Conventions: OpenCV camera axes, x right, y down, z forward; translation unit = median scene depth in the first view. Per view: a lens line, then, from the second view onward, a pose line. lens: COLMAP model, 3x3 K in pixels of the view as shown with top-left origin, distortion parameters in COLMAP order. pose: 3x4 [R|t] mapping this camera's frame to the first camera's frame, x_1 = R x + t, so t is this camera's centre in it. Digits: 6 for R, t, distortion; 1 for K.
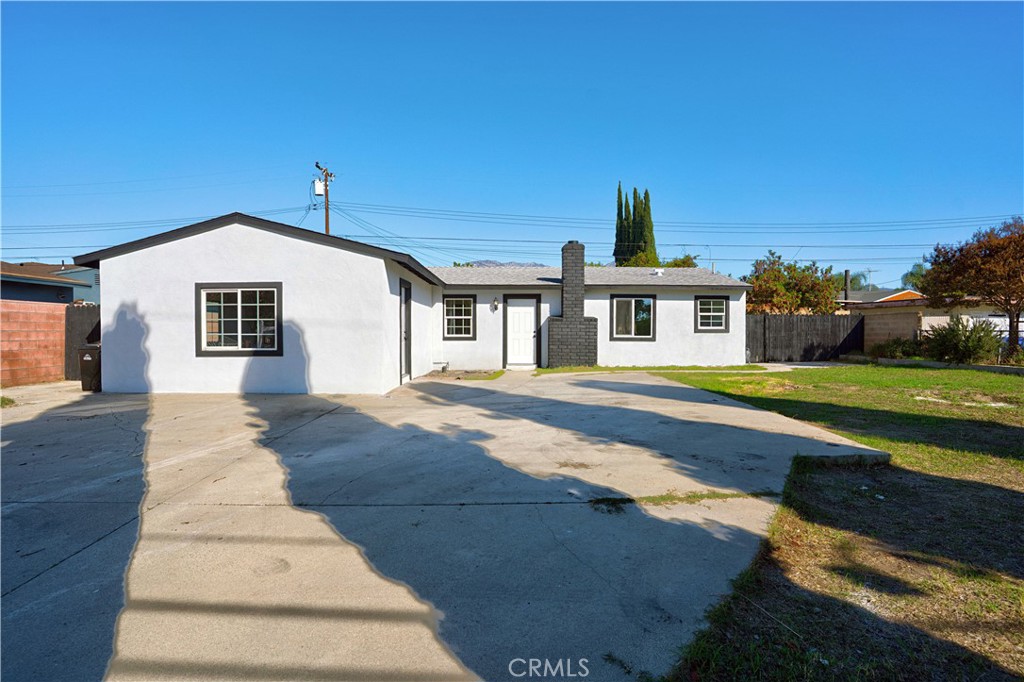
lens RADIAL K [[501.9, 0, 509.7], [0, 501.9, 338.9], [0, 0, 1]] dist [-0.086280, 0.040223]
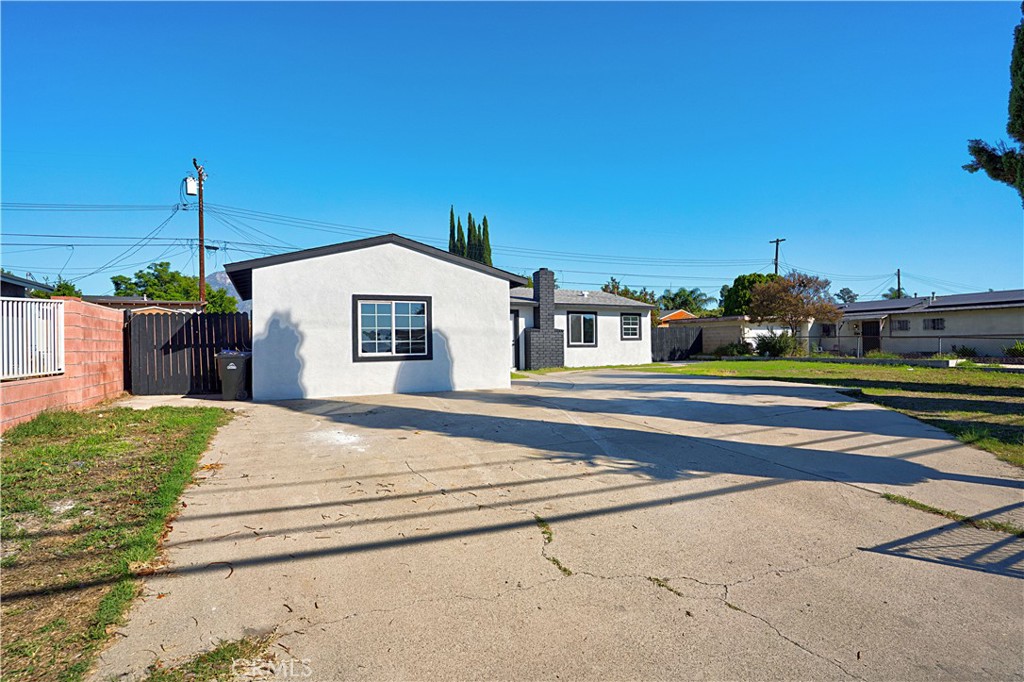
lens RADIAL K [[501.9, 0, 509.7], [0, 501.9, 338.9], [0, 0, 1]] dist [-0.086280, 0.040223]
pose [[0.900086, -0.006740, 0.435661, -0.490734], [0.019518, 0.999500, -0.024862, 0.011236], [-0.435275, 0.030881, 0.899768, -0.088734]]
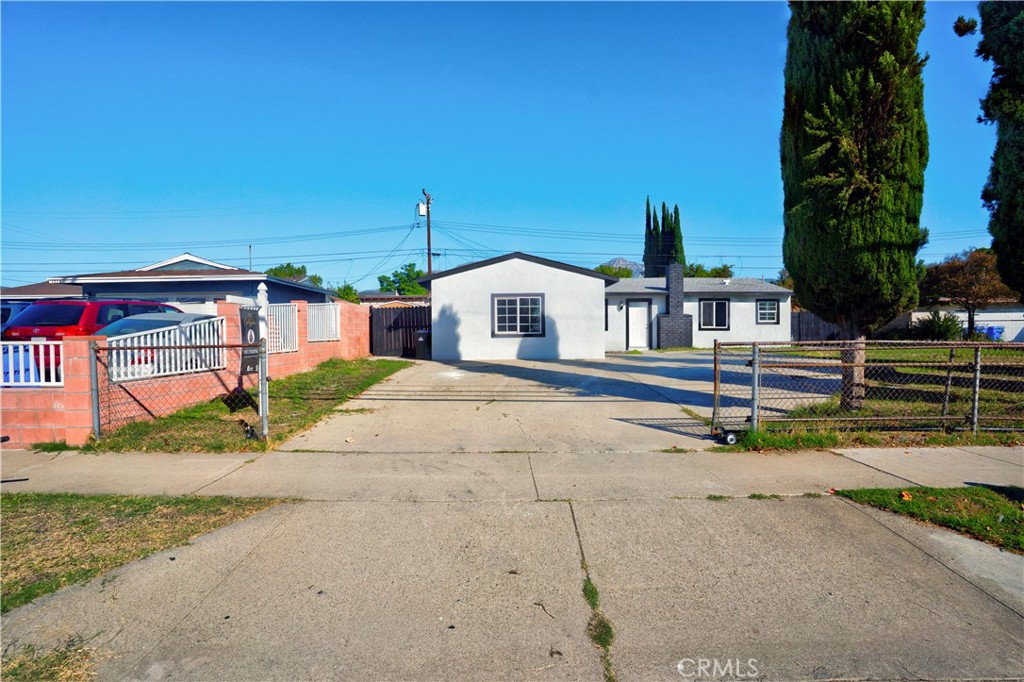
lens RADIAL K [[501.9, 0, 509.7], [0, 501.9, 338.9], [0, 0, 1]] dist [-0.086280, 0.040223]
pose [[0.999947, -0.007428, 0.007143, -0.358772], [0.007437, 0.999972, -0.001267, 0.026026], [-0.007134, 0.001320, 0.999974, -0.434244]]
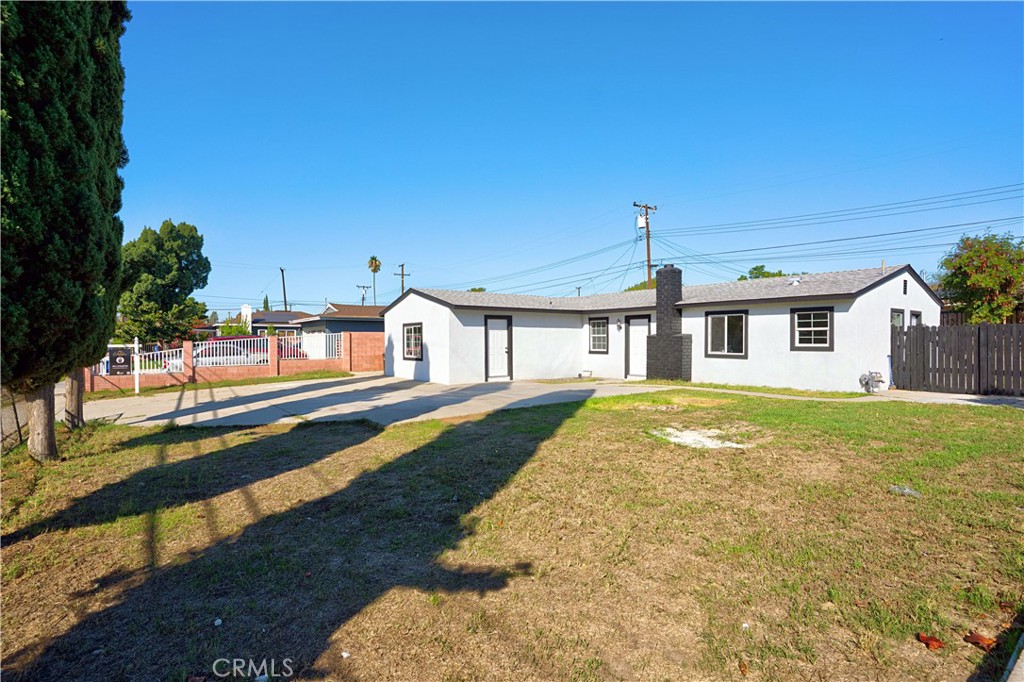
lens RADIAL K [[501.9, 0, 509.7], [0, 501.9, 338.9], [0, 0, 1]] dist [-0.086280, 0.040223]
pose [[0.579868, -0.002645, -0.814706, 0.791311], [-0.007564, 0.999934, -0.008630, -0.022151], [0.814675, 0.011167, 0.579810, 0.092852]]
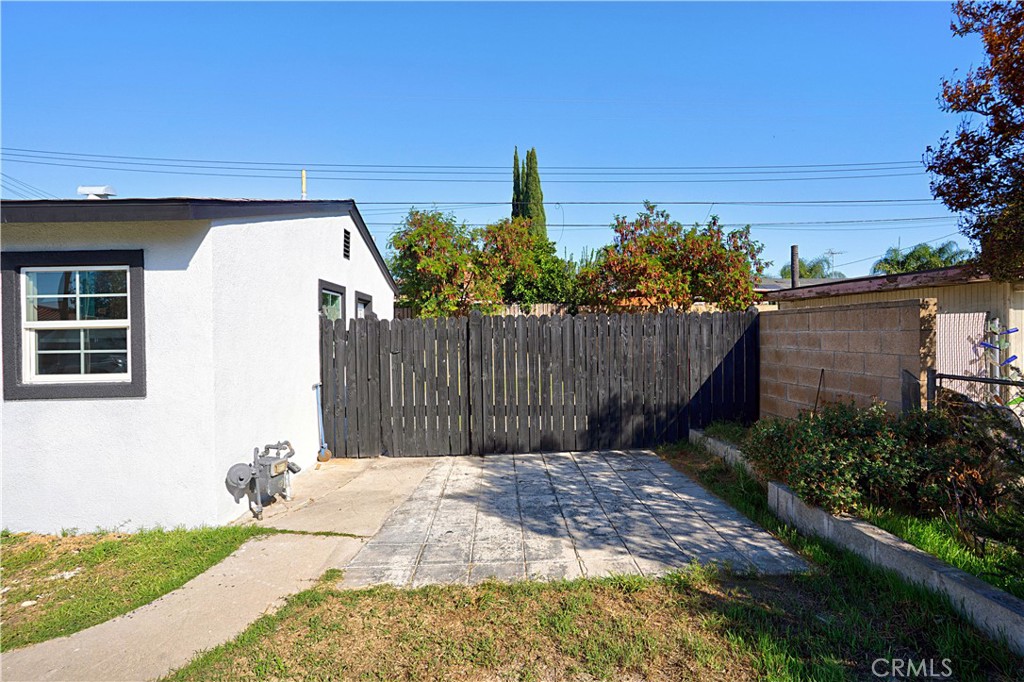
lens RADIAL K [[501.9, 0, 509.7], [0, 501.9, 338.9], [0, 0, 1]] dist [-0.086280, 0.040223]
pose [[0.999236, -0.017453, 0.034960, 0.620578], [0.017485, 0.999847, -0.000600, -0.038927], [-0.034945, 0.001210, 0.999389, 0.750315]]
